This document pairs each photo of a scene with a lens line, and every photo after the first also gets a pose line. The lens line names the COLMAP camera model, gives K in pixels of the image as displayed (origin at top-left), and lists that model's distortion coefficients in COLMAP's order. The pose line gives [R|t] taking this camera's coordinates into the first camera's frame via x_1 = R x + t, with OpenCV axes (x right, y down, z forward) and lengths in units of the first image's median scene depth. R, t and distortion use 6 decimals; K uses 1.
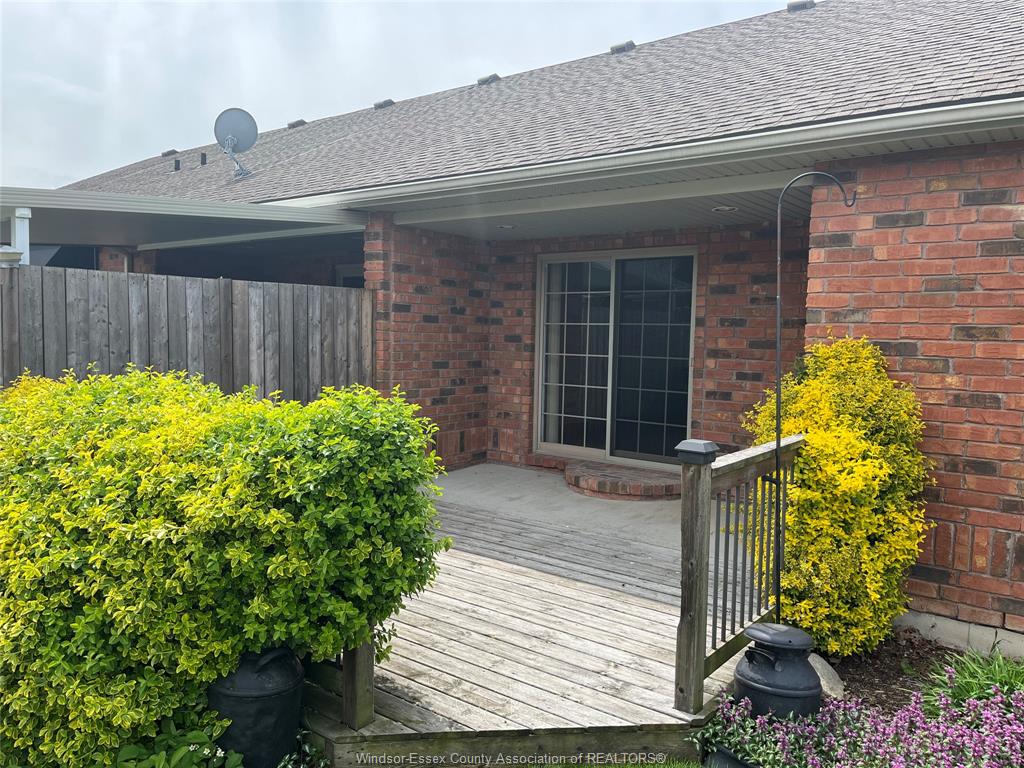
lens RADIAL K [[776.5, 0, 511.9], [0, 776.5, 386.3], [0, 0, 1]] dist [0.068842, -0.095496]
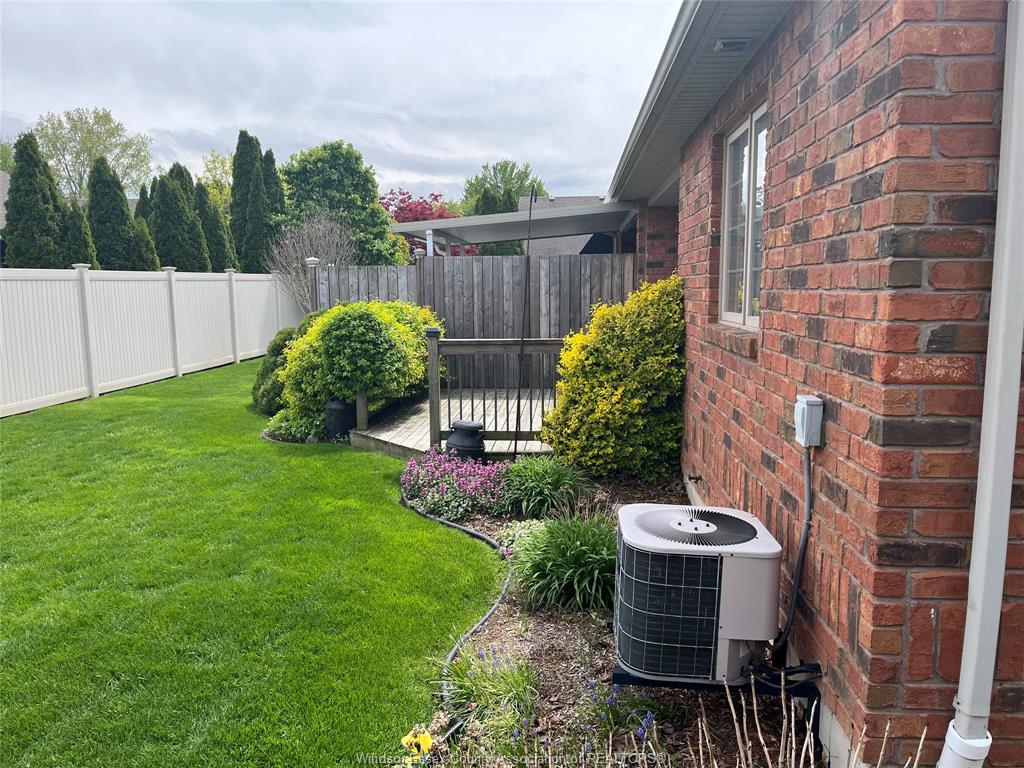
lens RADIAL K [[776.5, 0, 512.9], [0, 776.5, 386.2], [0, 0, 1]] dist [0.068842, -0.095496]
pose [[0.555658, 0.086895, -0.826858, 1.072353], [-0.038087, 0.996140, 0.079090, 0.020904], [0.830538, -0.012454, 0.556822, -0.016843]]
